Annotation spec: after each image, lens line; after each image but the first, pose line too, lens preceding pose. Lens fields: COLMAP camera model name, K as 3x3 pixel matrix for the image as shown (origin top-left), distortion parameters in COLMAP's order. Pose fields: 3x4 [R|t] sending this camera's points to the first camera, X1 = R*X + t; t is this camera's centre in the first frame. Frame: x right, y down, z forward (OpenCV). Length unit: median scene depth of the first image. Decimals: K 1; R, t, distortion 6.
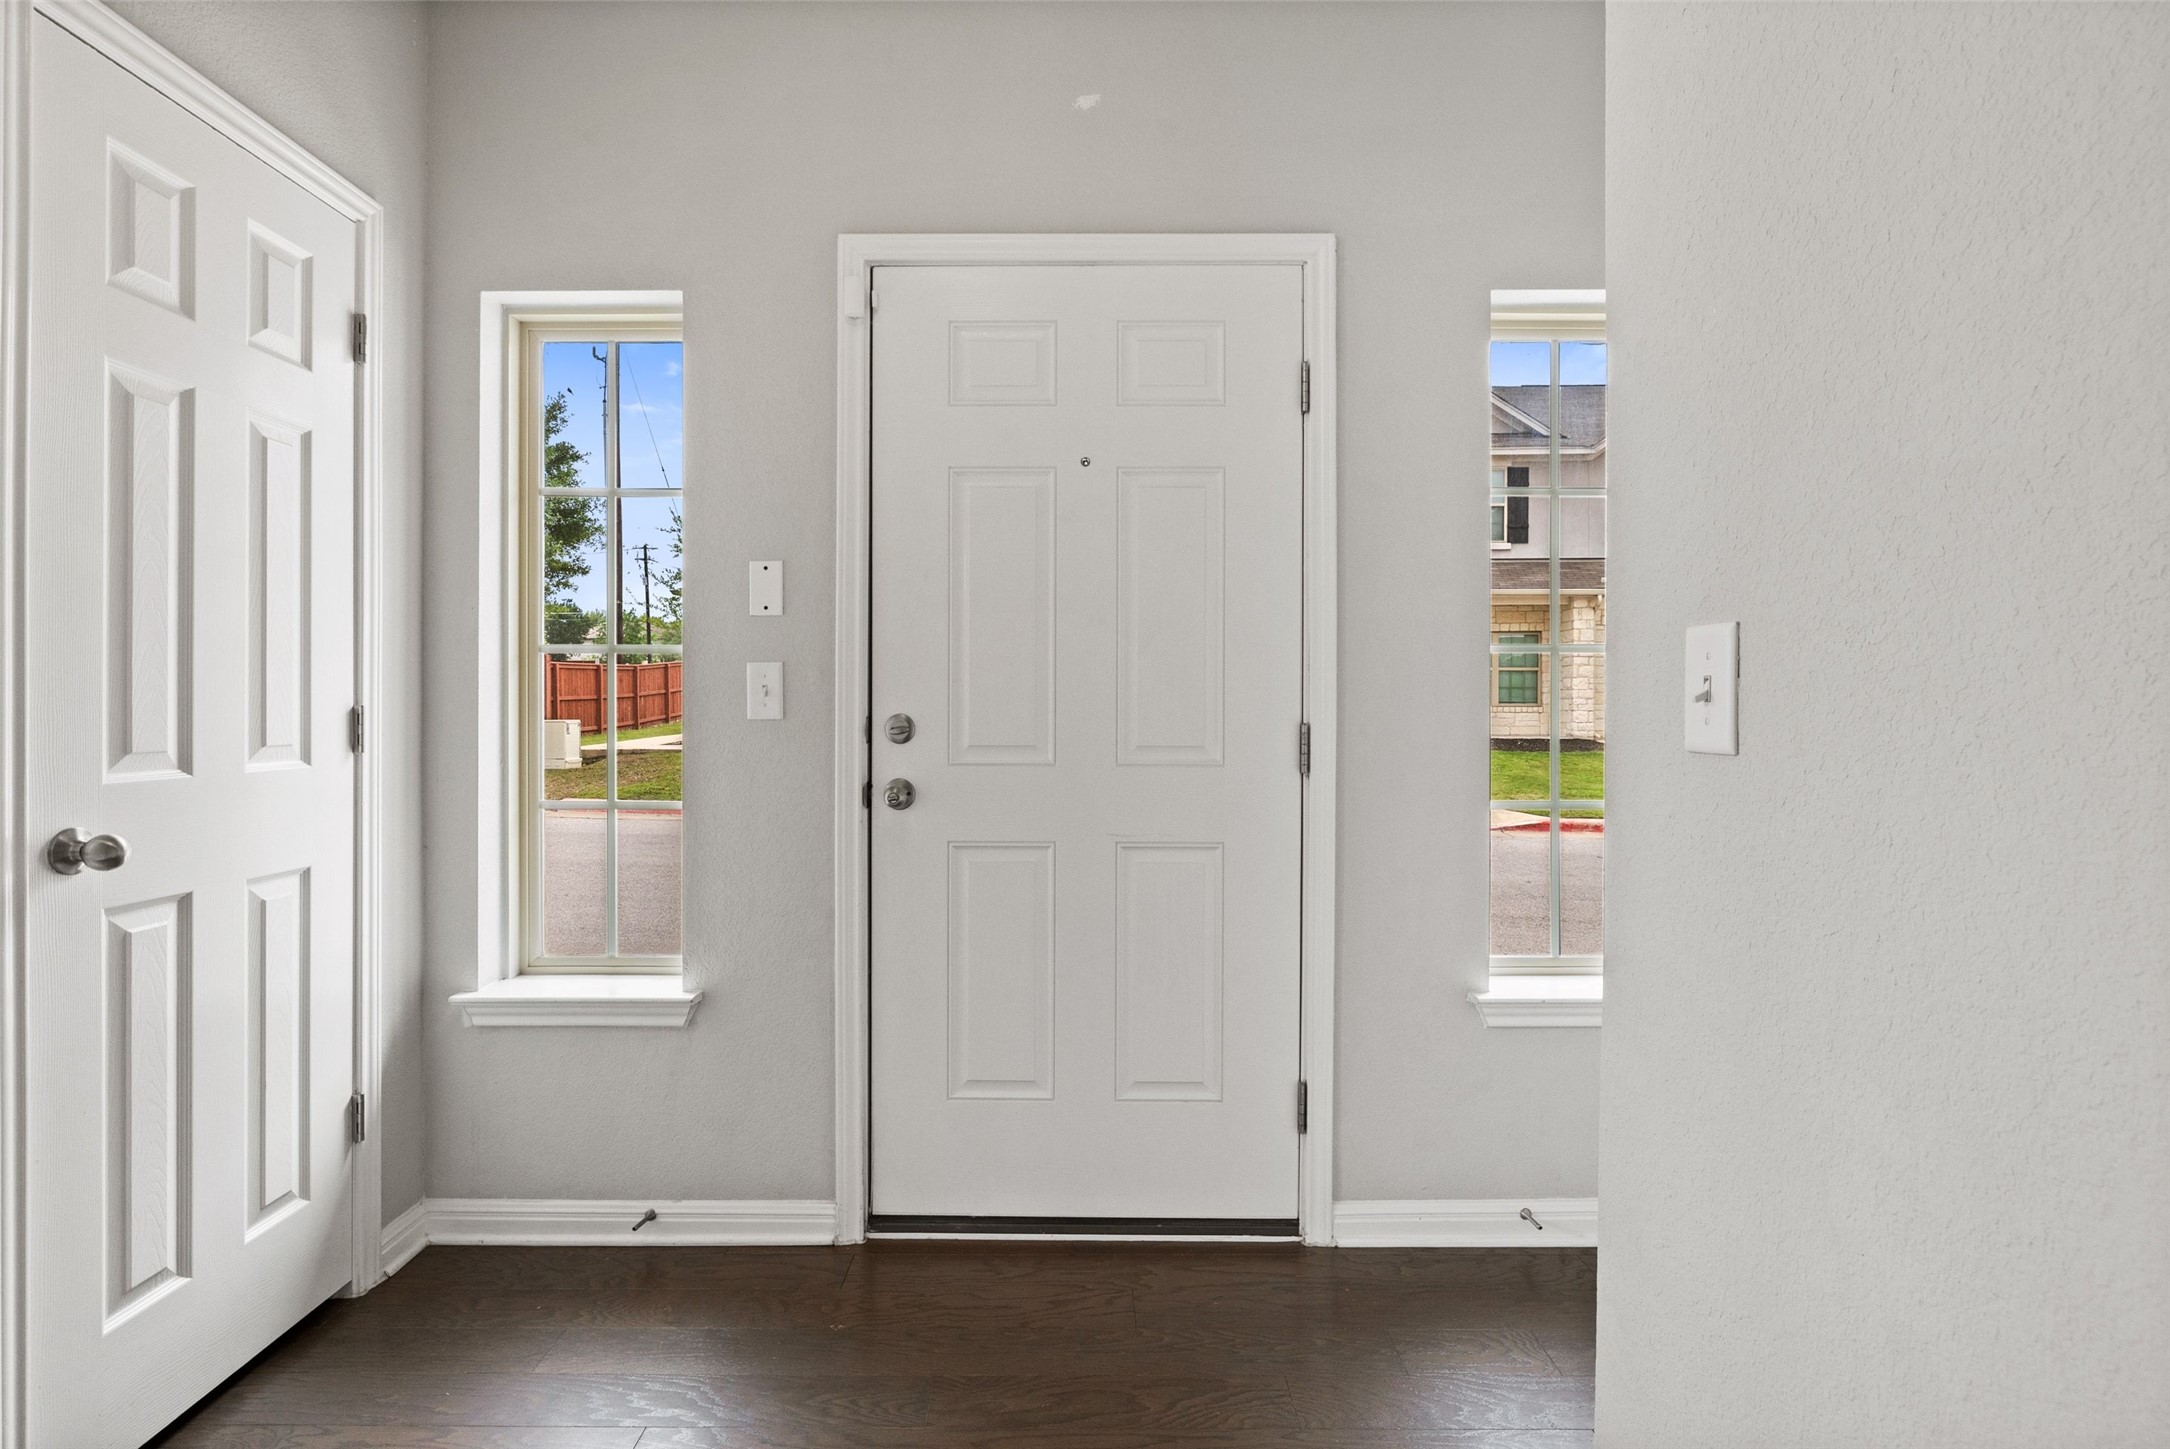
lens RADIAL K [[980.3, 0, 1083.2], [0, 980.3, 714.2], [0, 0, 1]] dist [-0.001823, -0.000075]
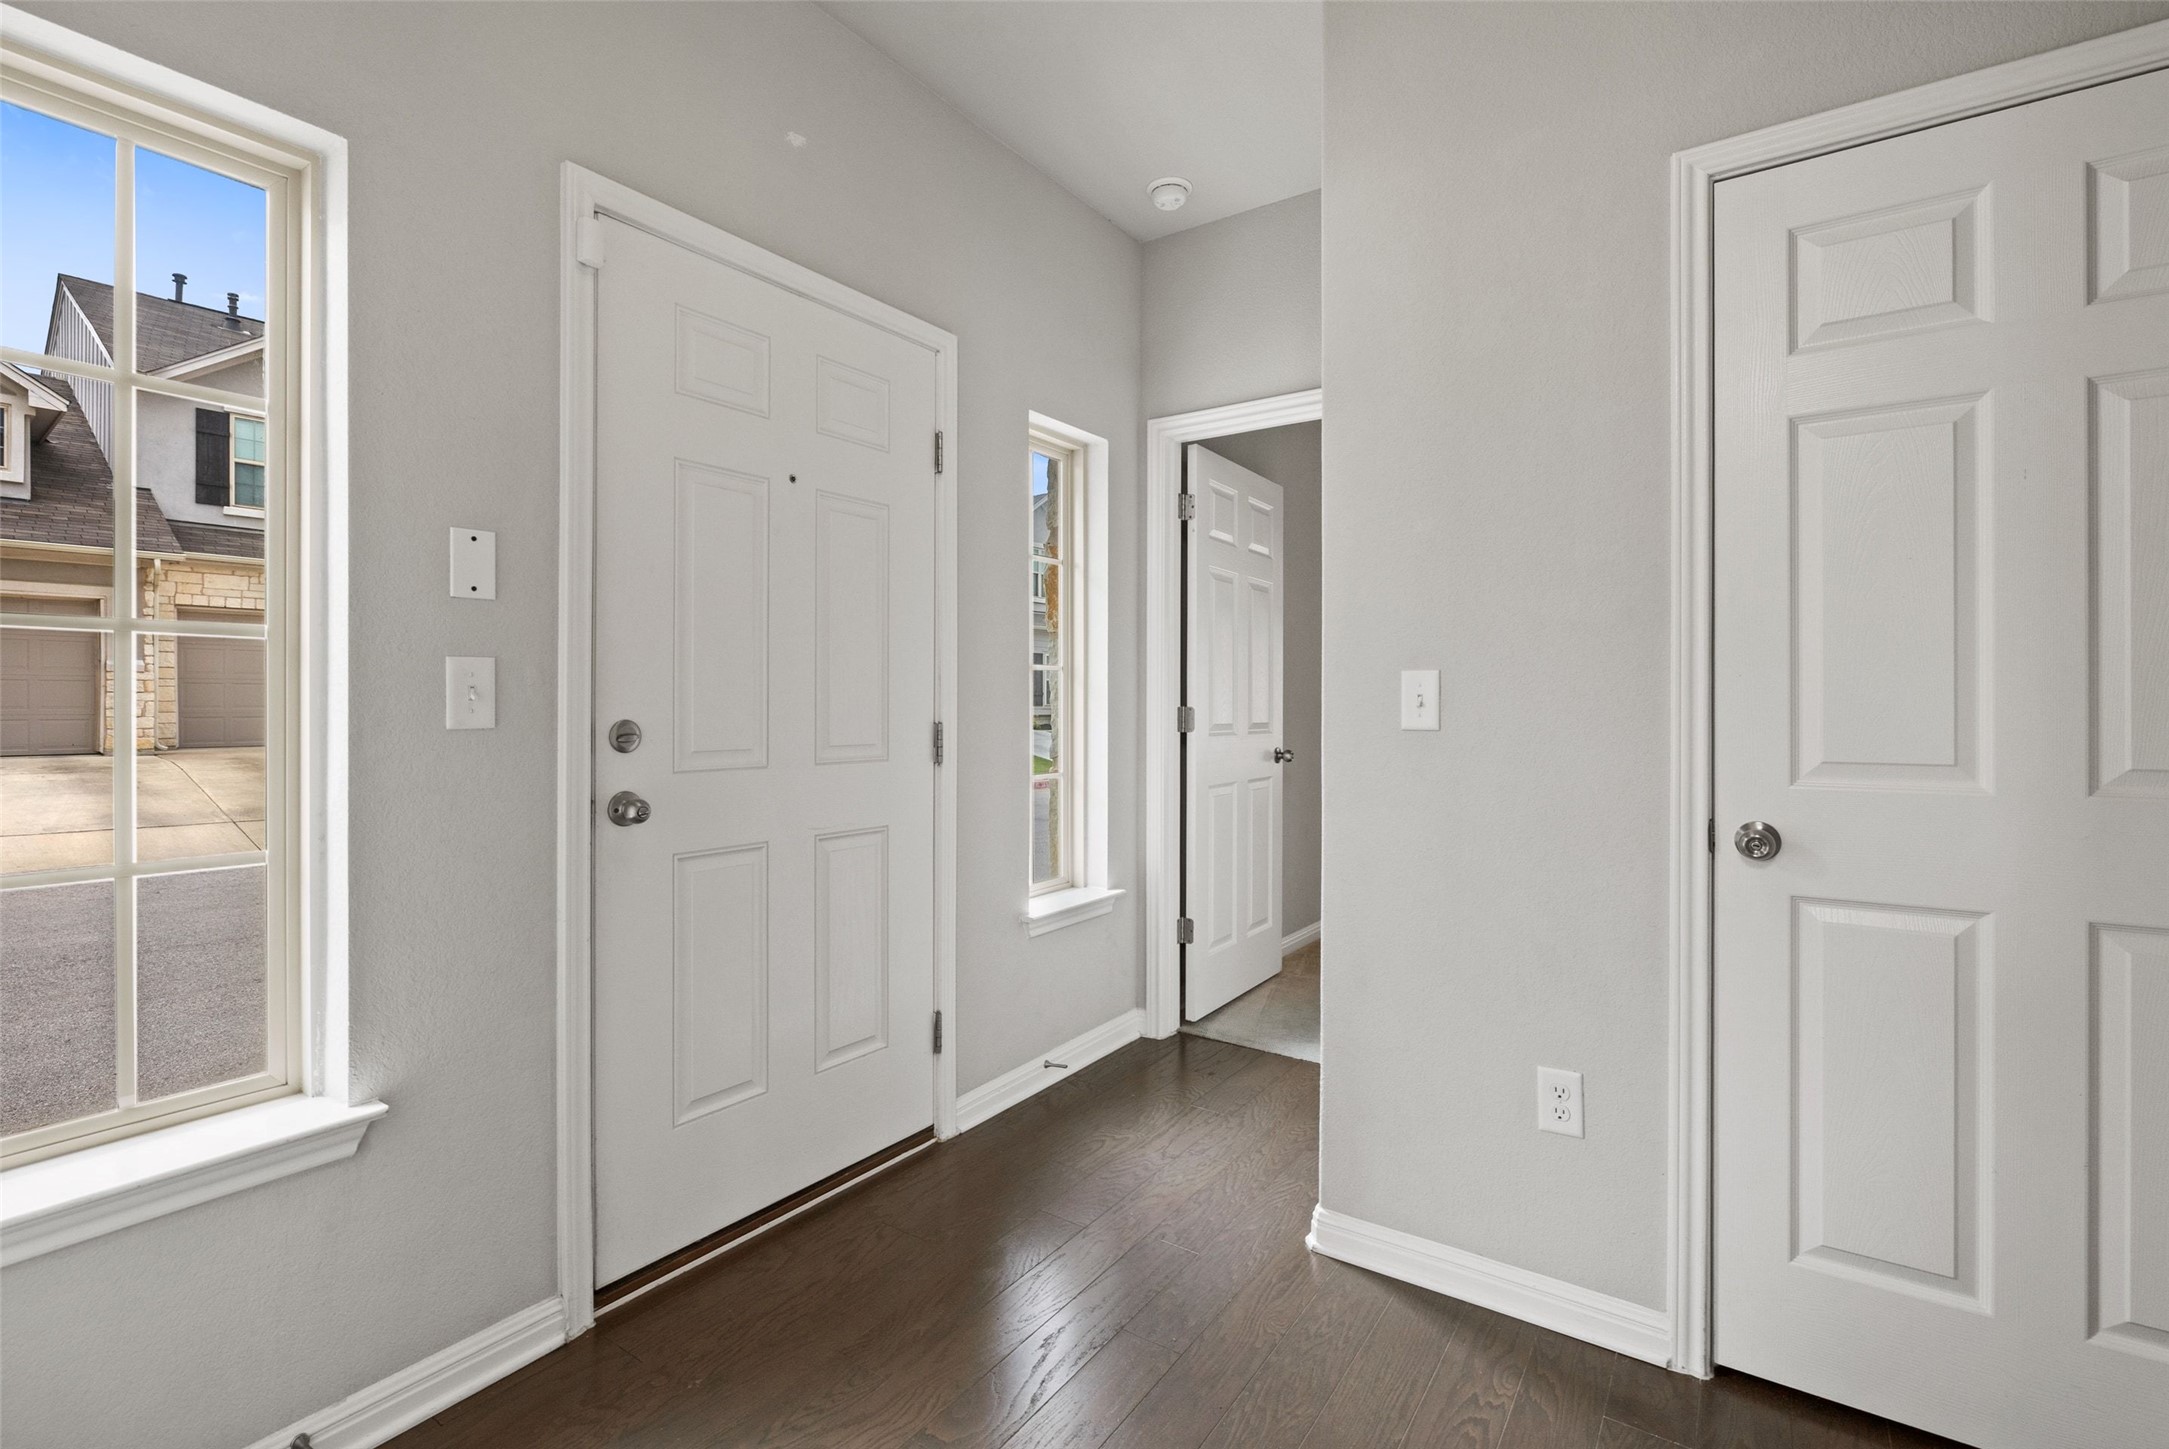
lens RADIAL K [[927.9, 0, 1074.0], [0, 927.9, 710.3], [0, 0, 1]] dist [0.002159, 0.000267]
pose [[0.608103, -0.008041, 0.793817, -0.615784], [0.008908, 0.999955, 0.003304, -0.008002], [-0.793808, 0.005062, 0.608147, 0.152393]]
